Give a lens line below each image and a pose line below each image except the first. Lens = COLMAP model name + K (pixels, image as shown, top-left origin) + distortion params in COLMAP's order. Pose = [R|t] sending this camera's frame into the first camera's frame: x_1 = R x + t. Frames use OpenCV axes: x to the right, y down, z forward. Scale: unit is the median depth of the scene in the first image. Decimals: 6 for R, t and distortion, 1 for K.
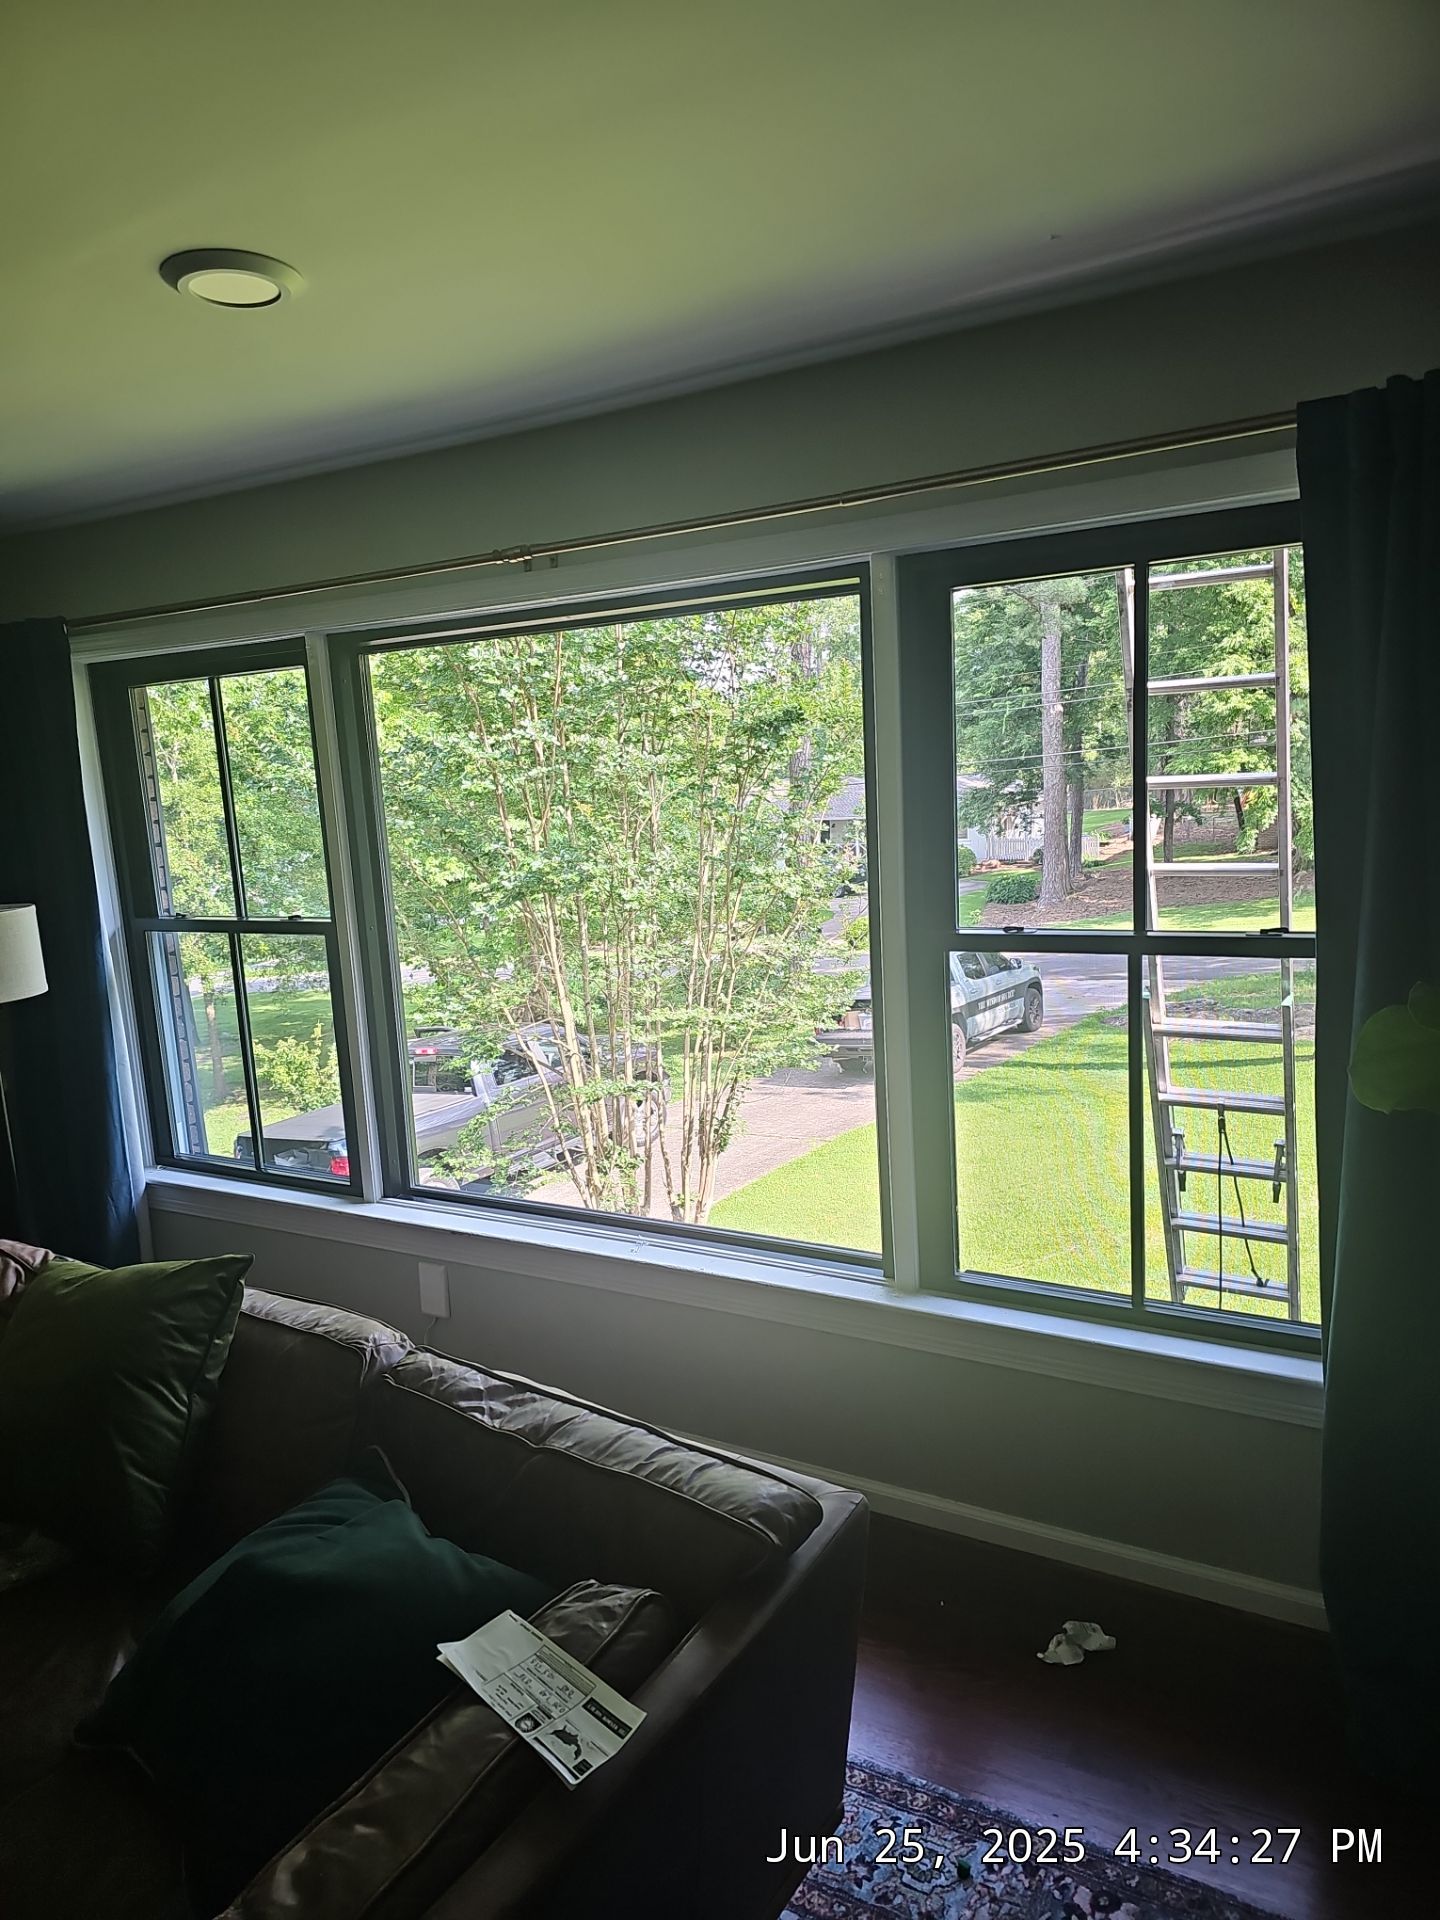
lens RADIAL K [[1261.7, 0, 720.0], [0, 1261.7, 960.0], [0, 0, 1]] dist [0.096663, -0.117628]
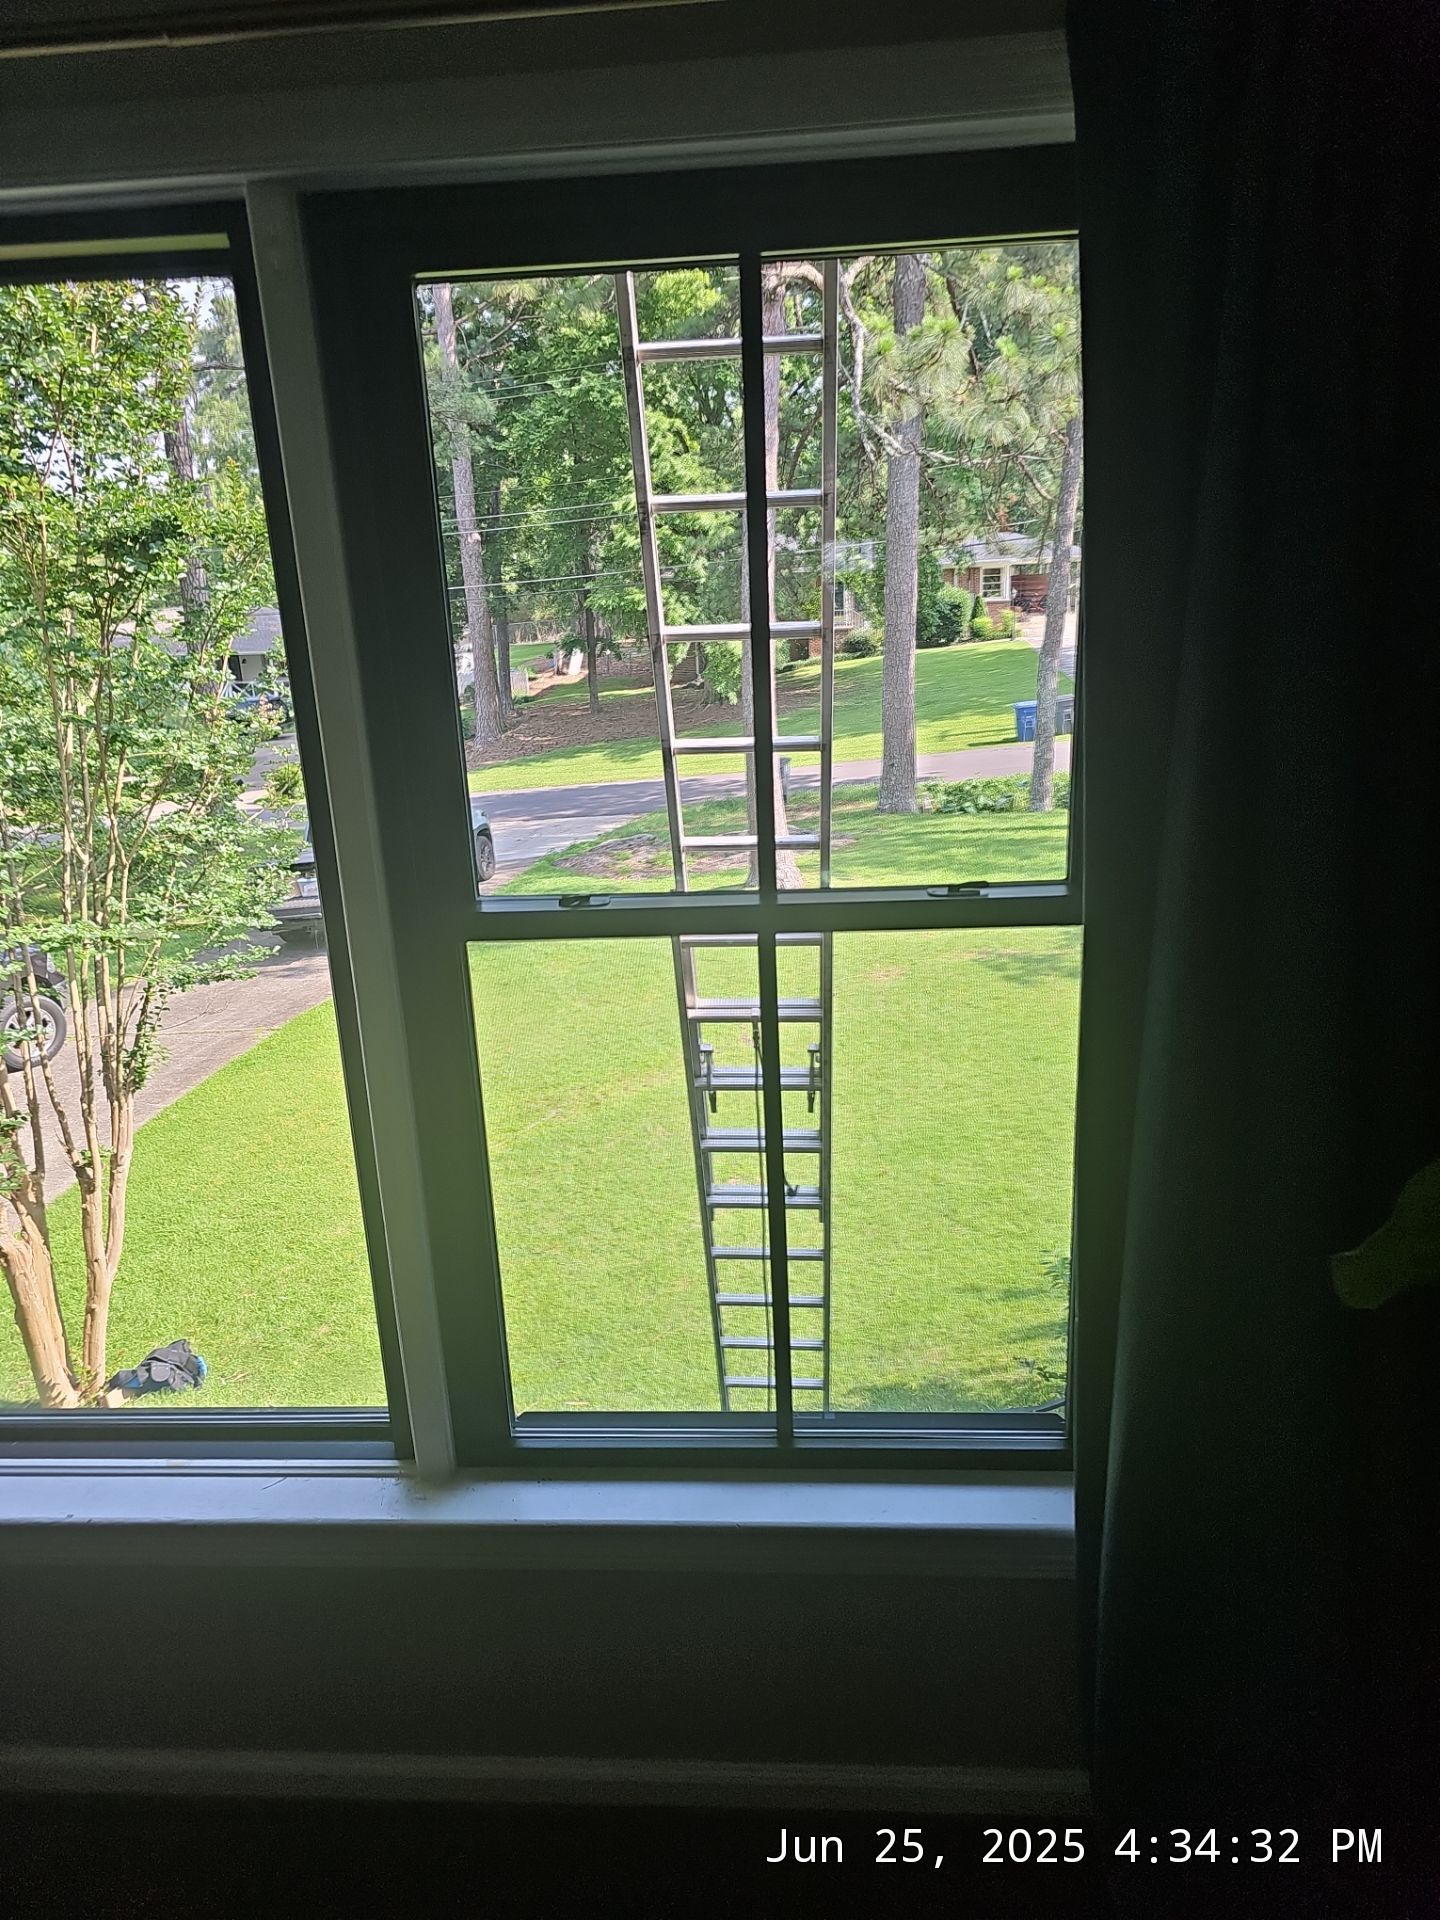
lens RADIAL K [[1261.7, 0, 720.0], [0, 1261.7, 960.0], [0, 0, 1]] dist [0.096663, -0.117628]
pose [[0.906180, -0.108958, 0.408615, 0.013298], [0.056806, 0.988844, 0.137701, -0.021311], [-0.419060, -0.101570, 0.902259, 0.122447]]
